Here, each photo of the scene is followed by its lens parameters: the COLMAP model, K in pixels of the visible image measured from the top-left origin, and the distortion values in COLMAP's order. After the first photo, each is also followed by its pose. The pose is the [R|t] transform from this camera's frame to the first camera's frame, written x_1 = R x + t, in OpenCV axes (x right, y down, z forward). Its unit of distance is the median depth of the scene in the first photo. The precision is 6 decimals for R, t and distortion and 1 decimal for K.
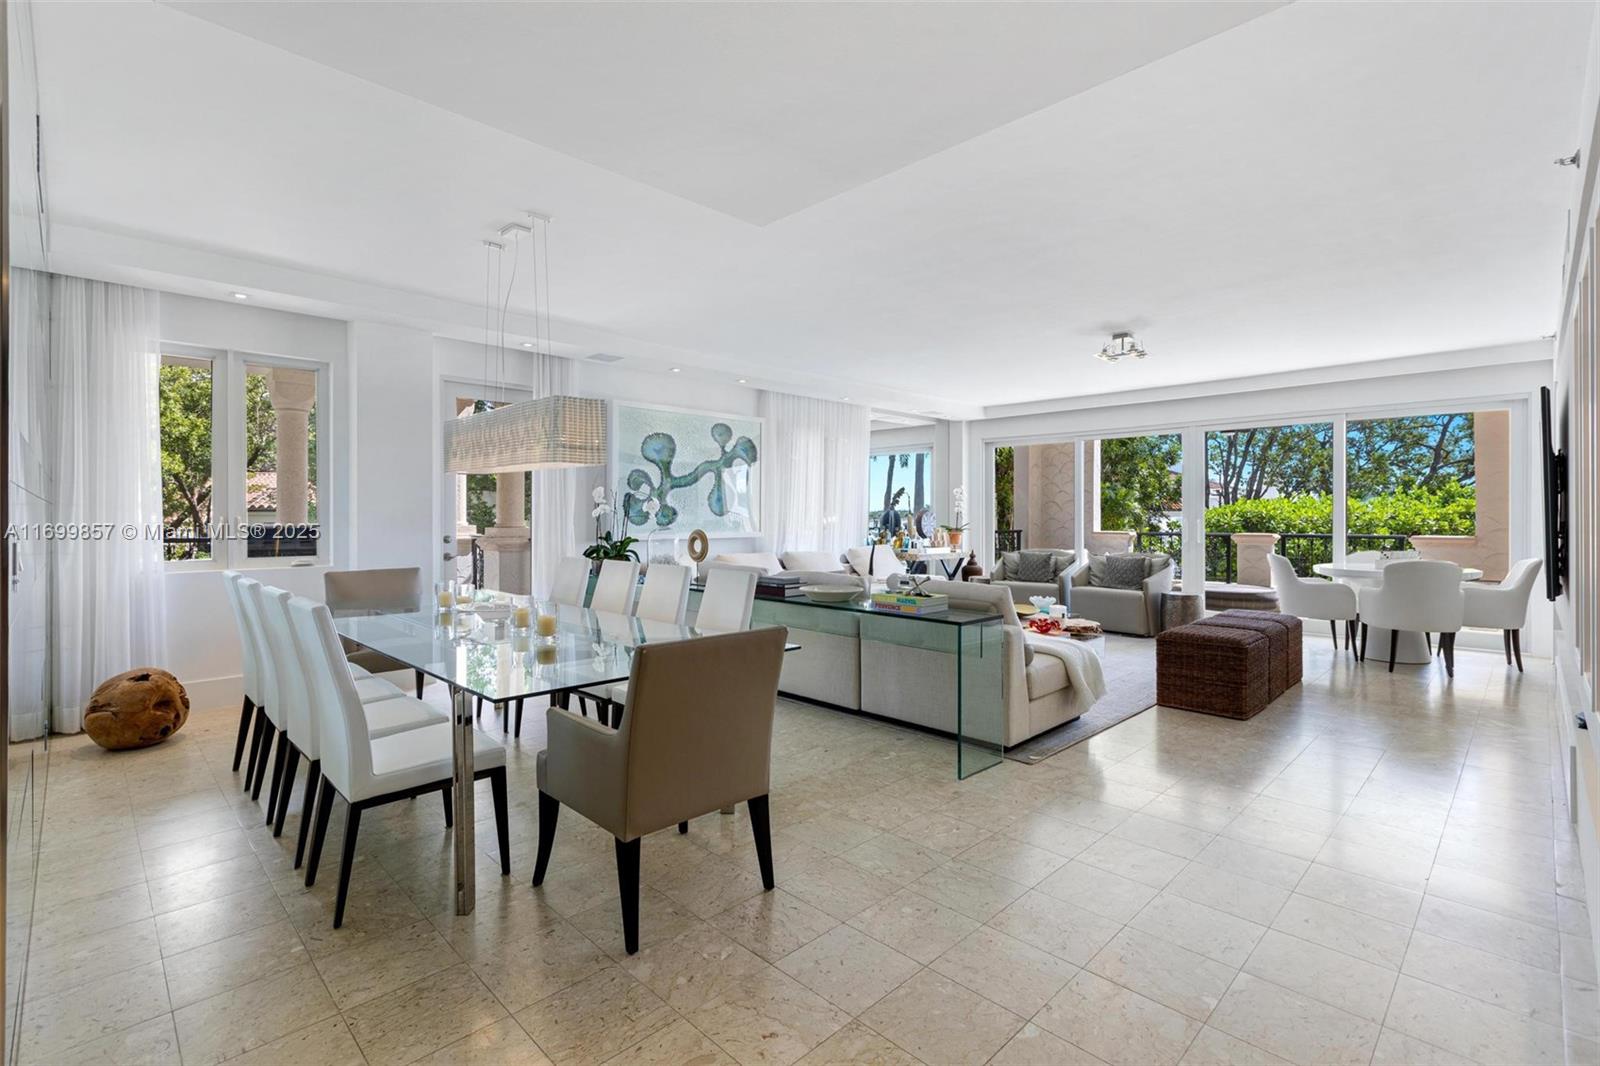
lens RADIAL K [[735.7, 0, 792.4], [0, 735.7, 523.7], [0, 0, 1]] dist [-0.001198, 0.001293]
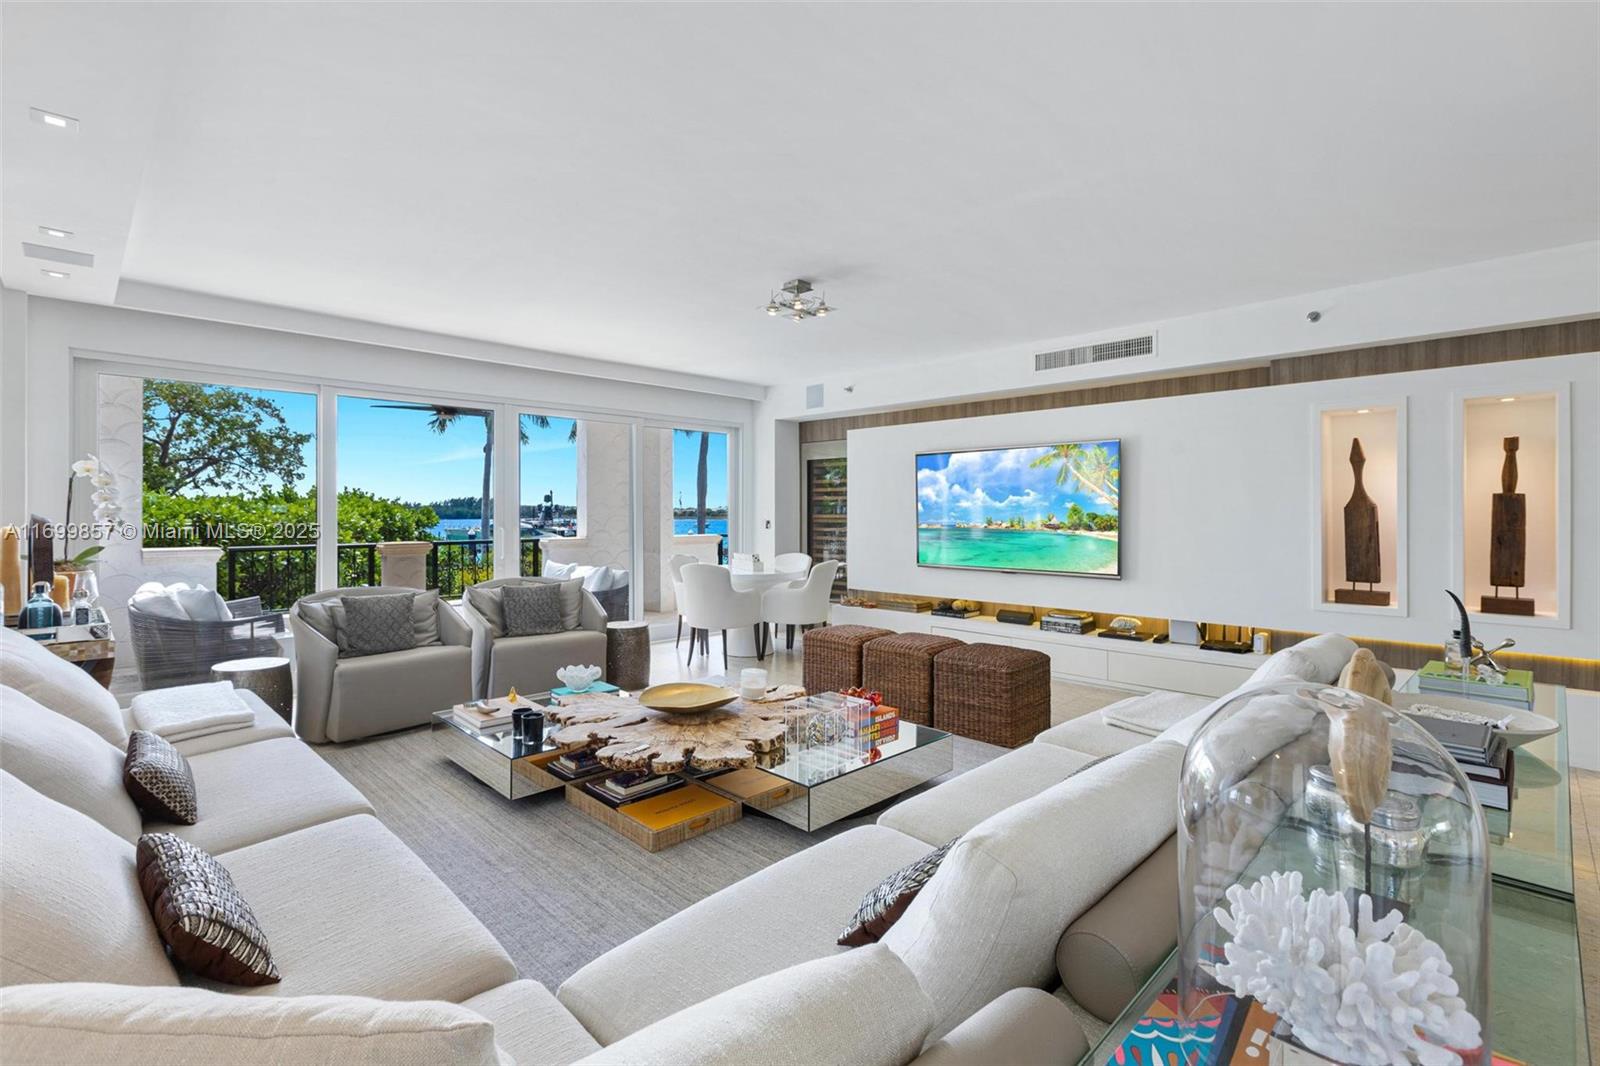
lens RADIAL K [[735.7, 0, 794.9], [0, 735.7, 524.6], [0, 0, 1]] dist [-0.001198, 0.001293]
pose [[0.003898, -0.012247, 0.999917, -0.215571], [0.007824, 0.999895, 0.012216, -0.016202], [-0.999962, 0.007776, 0.003994, 0.725741]]
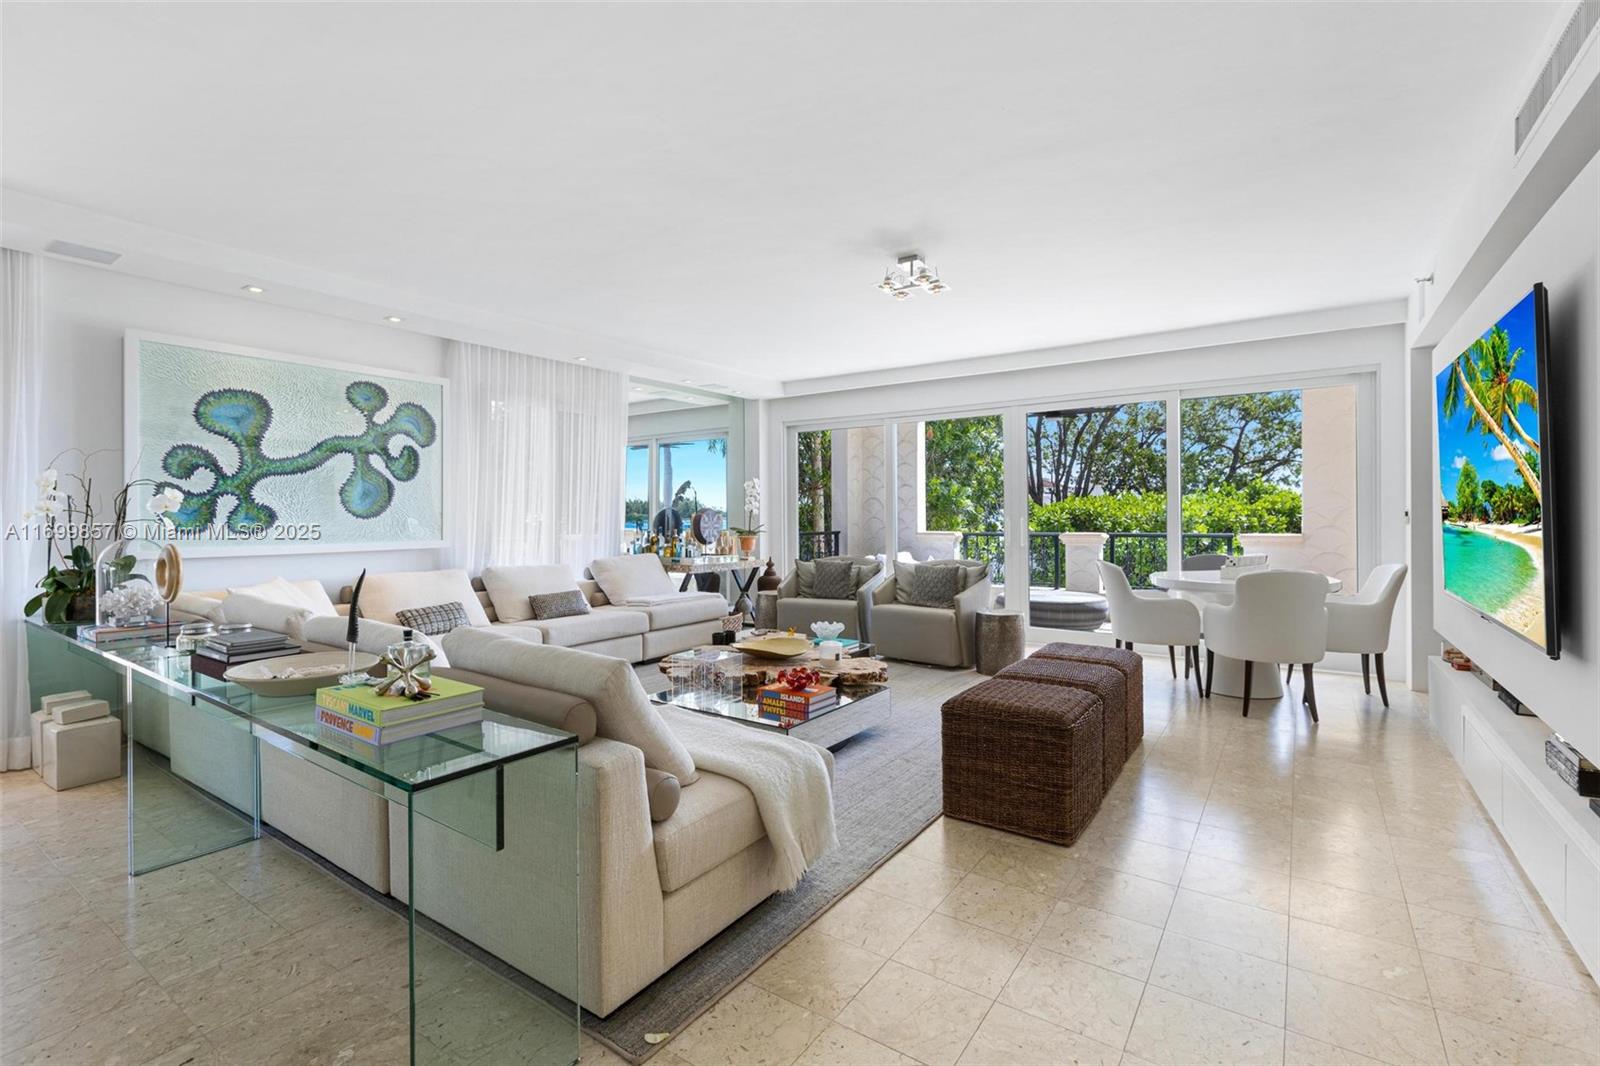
lens RADIAL K [[735.7, 0, 798.2], [0, 735.7, 530.8], [0, 0, 1]] dist [-0.001198, 0.001293]
pose [[0.981577, -0.010893, 0.190756, 0.149015], [0.009031, 0.999903, 0.010627, -0.002566], [-0.190853, -0.008708, 0.981580, 0.236838]]
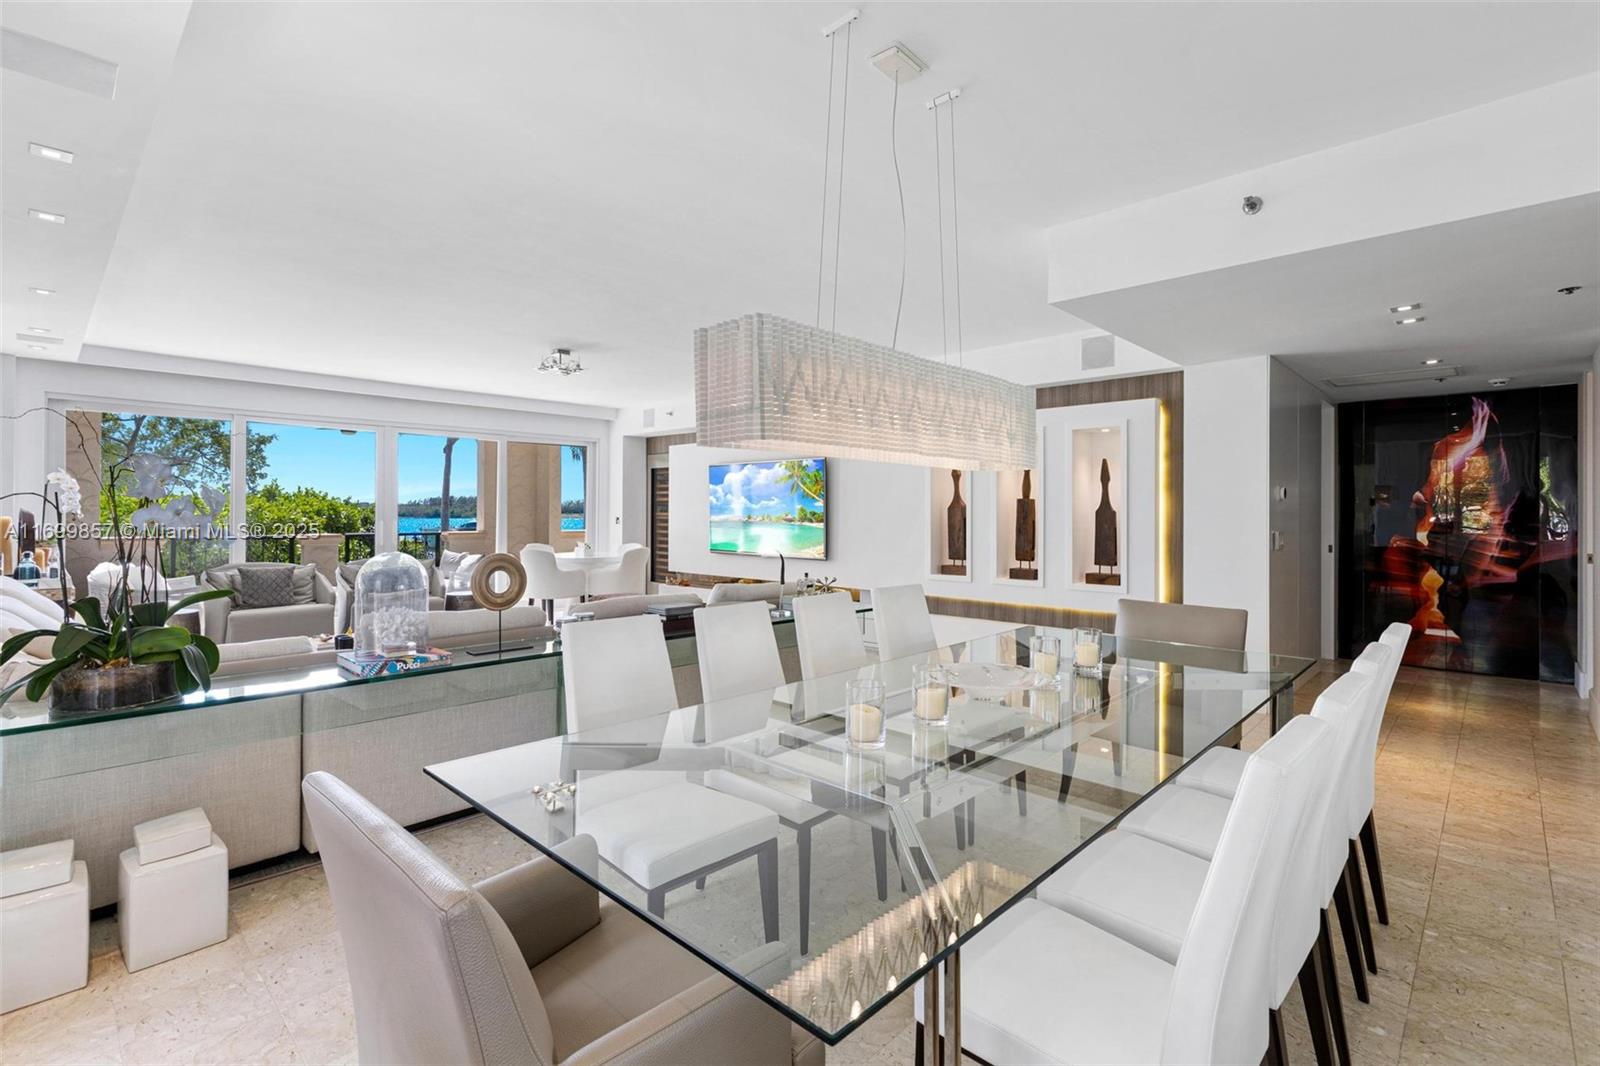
lens RADIAL K [[735.7, 0, 792.2], [0, 735.7, 519.6], [0, 0, 1]] dist [-0.001198, 0.001293]
pose [[-0.018164, -0.005398, 0.999820, -0.453594], [0.004349, 0.999976, 0.005478, -0.011683], [-0.999826, 0.004448, -0.018141, 0.499338]]
